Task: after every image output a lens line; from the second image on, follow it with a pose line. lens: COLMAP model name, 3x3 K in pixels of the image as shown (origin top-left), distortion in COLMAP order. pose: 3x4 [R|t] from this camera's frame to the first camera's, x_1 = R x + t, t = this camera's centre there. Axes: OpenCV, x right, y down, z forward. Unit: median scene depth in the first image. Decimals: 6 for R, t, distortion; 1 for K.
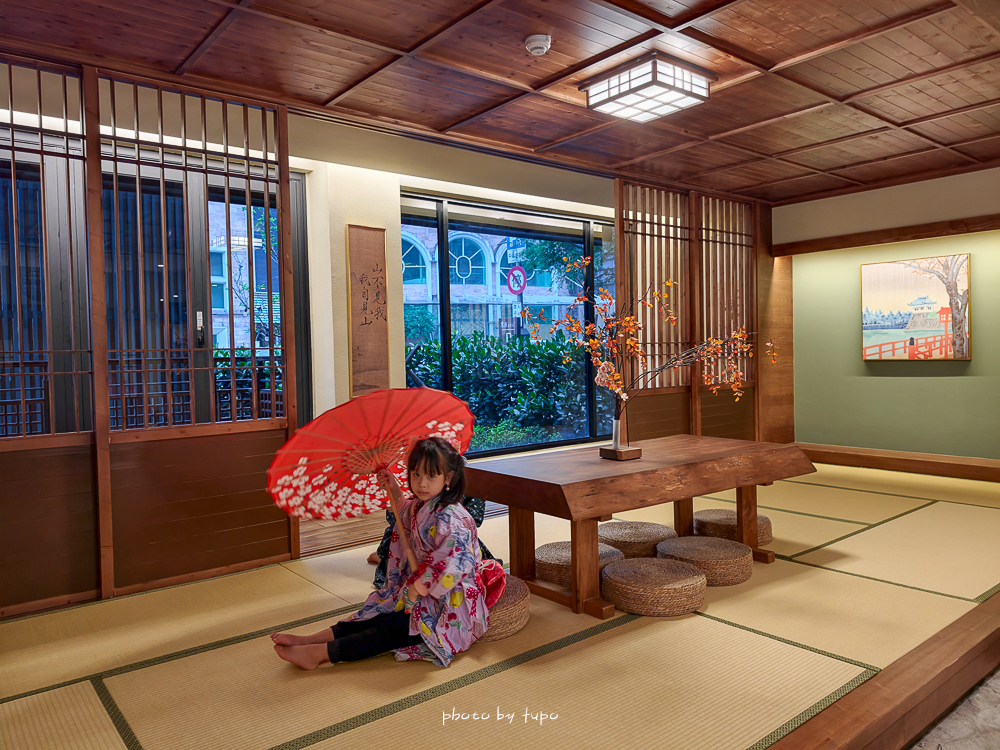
lens RADIAL K [[707.9, 0, 500.0], [0, 707.9, 375.0], [0, 0, 1]] dist [0.061879, -0.101361]
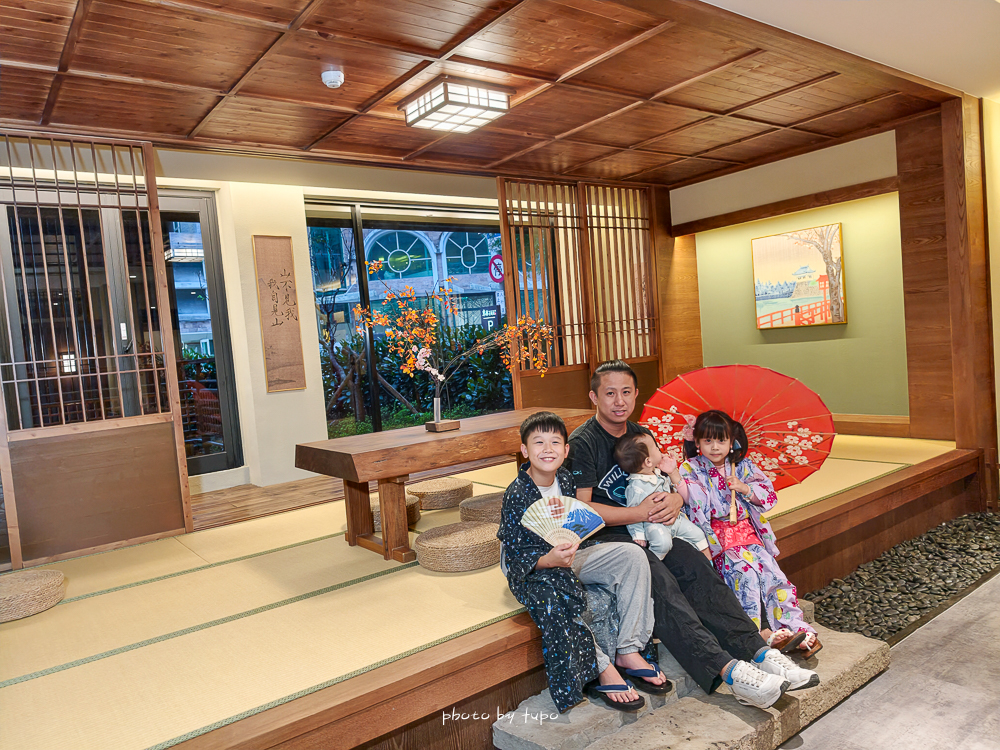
lens RADIAL K [[708.5, 0, 499.3], [0, 708.5, 387.7], [0, 0, 1]] dist [0.025819, 0.007106]
pose [[0.997644, -0.058158, -0.036395, 0.173000], [0.059418, 0.997635, 0.034550, 0.007399], [0.034300, -0.036631, 0.998740, -0.085978]]
